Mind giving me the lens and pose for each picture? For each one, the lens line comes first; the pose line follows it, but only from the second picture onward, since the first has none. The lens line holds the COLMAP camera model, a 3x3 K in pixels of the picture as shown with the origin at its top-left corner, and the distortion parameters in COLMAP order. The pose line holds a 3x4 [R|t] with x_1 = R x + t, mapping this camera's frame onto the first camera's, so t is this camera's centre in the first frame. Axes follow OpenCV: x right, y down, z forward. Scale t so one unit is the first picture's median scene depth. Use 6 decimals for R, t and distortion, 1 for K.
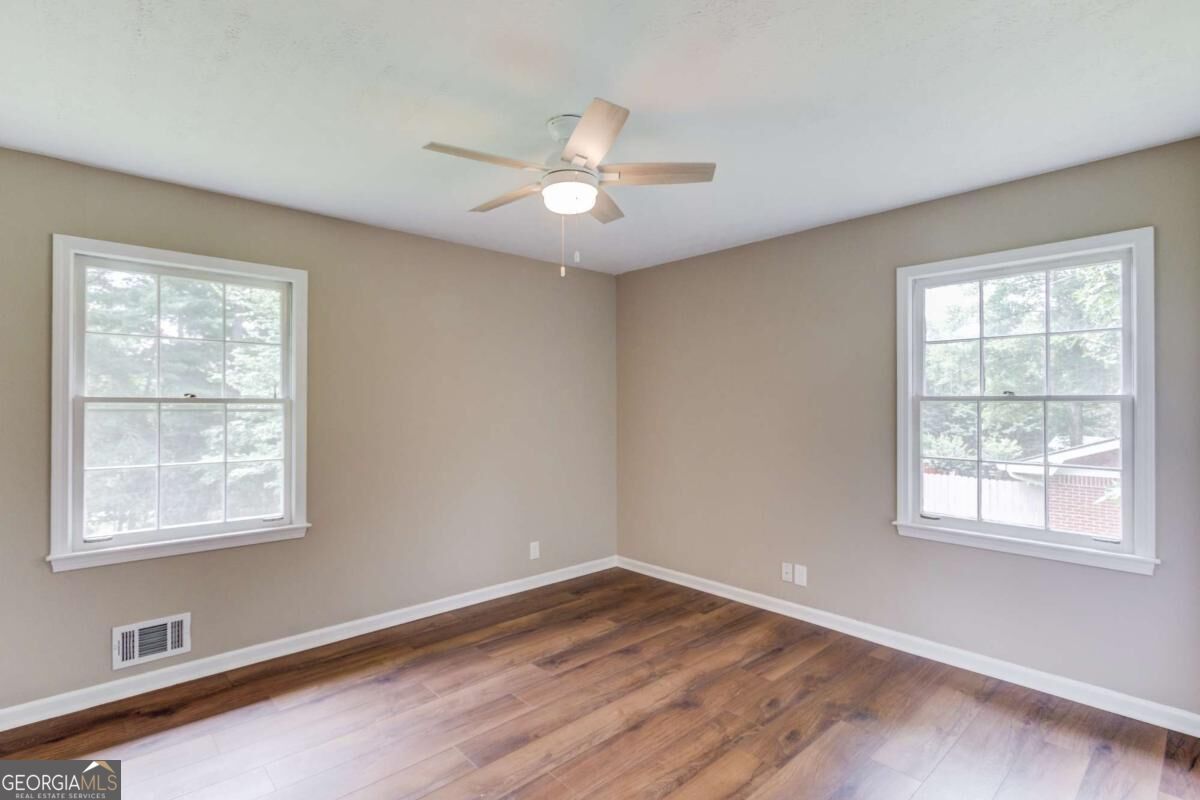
lens RADIAL K [[574.4, 0, 599.9], [0, 574.4, 404.6], [0, 0, 1]] dist [0.004503, 0.000334]
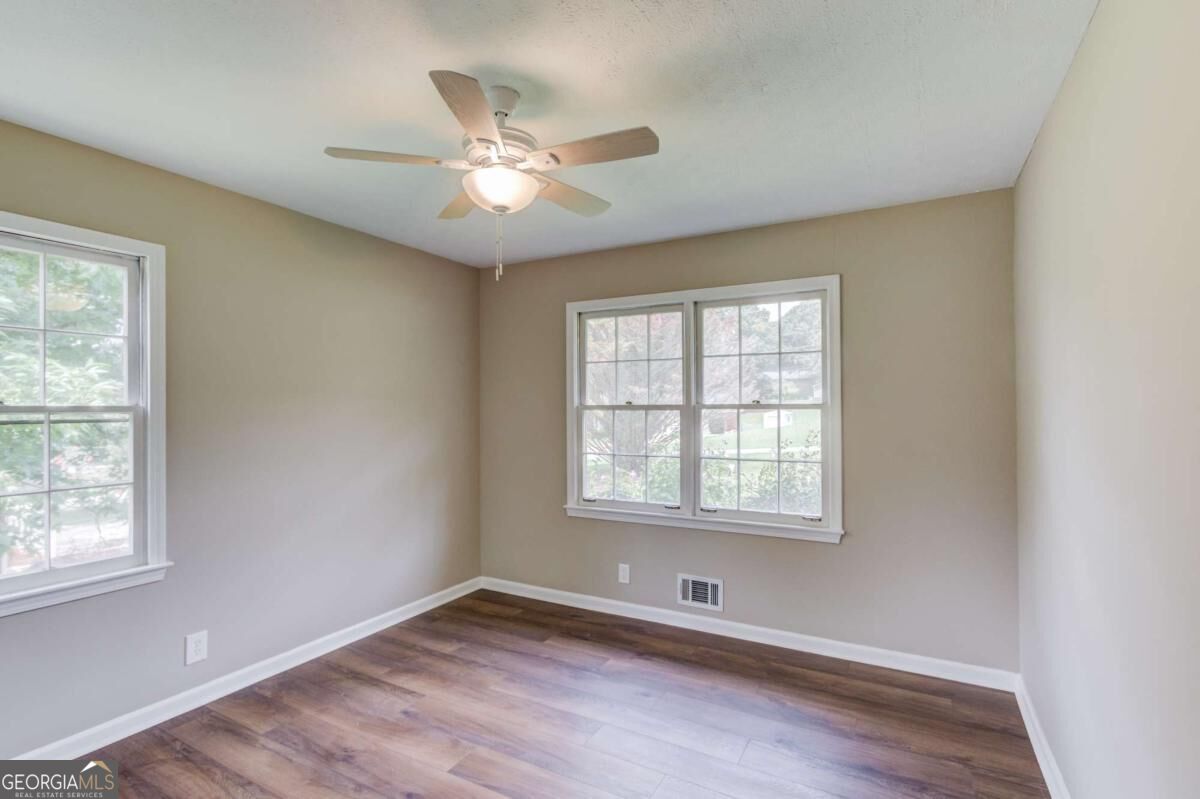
lens RADIAL K [[573.5, 0, 599.2], [0, 573.5, 427.8], [0, 0, 1]] dist [0.001811, 0.000048]
pose [[0.949242, -0.011089, 0.314352, 0.196313], [0.002734, 0.999632, 0.027006, 0.000954], [-0.314535, -0.024776, 0.948922, -0.208238]]
